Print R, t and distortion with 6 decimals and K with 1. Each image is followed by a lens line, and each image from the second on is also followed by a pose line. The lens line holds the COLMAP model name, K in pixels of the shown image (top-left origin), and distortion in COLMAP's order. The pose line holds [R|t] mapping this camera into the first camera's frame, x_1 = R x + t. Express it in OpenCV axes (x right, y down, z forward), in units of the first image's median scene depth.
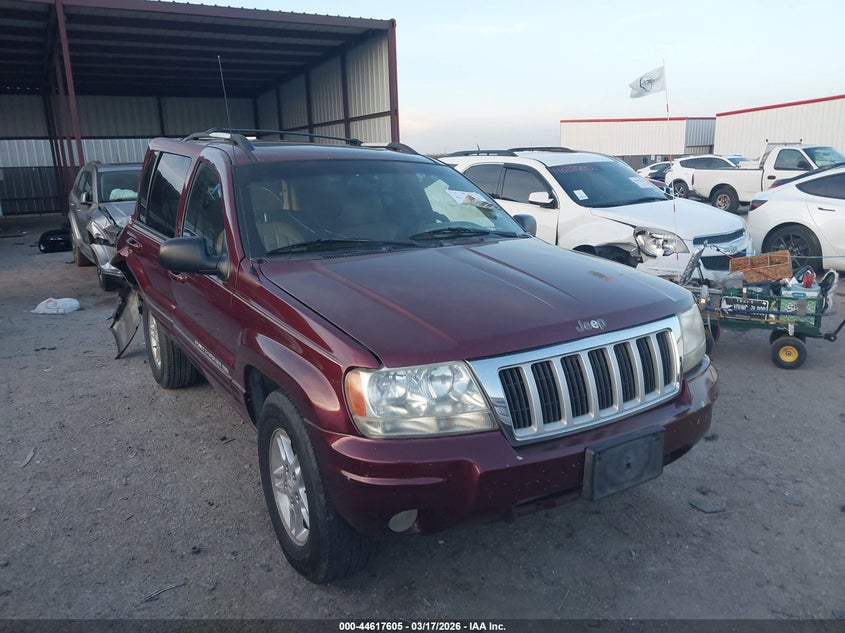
lens RADIAL K [[646.0, 0, 422.5], [0, 646.0, 316.5], [0, 0, 1]] dist [-0.001078, -0.003337]
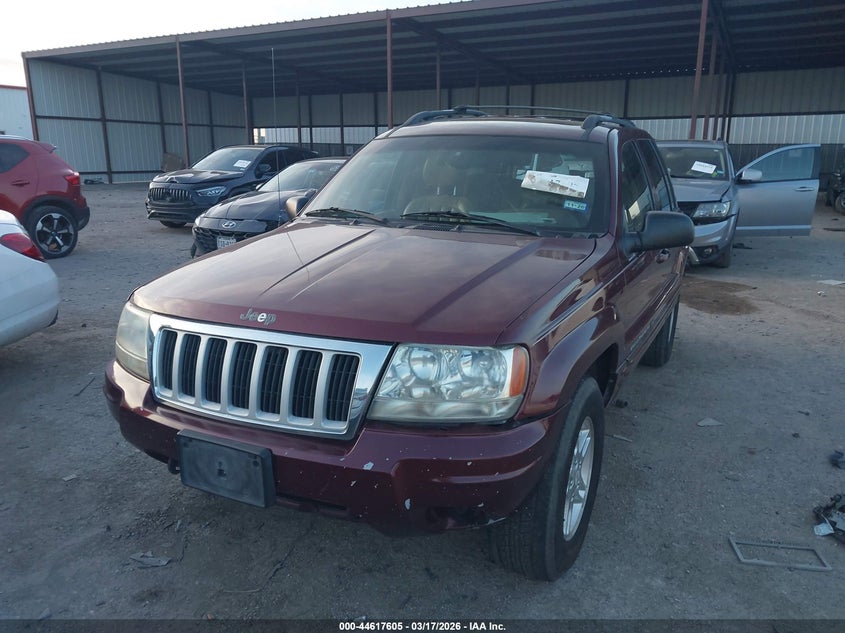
lens RADIAL K [[646.0, 0, 422.5], [0, 646.0, 316.5], [0, 0, 1]] dist [-0.001078, -0.003337]
pose [[0.579250, 0.221345, -0.784522, 1.030628], [-0.195501, 0.972061, 0.129910, -0.154954], [0.791359, 0.078124, 0.606340, 0.540361]]
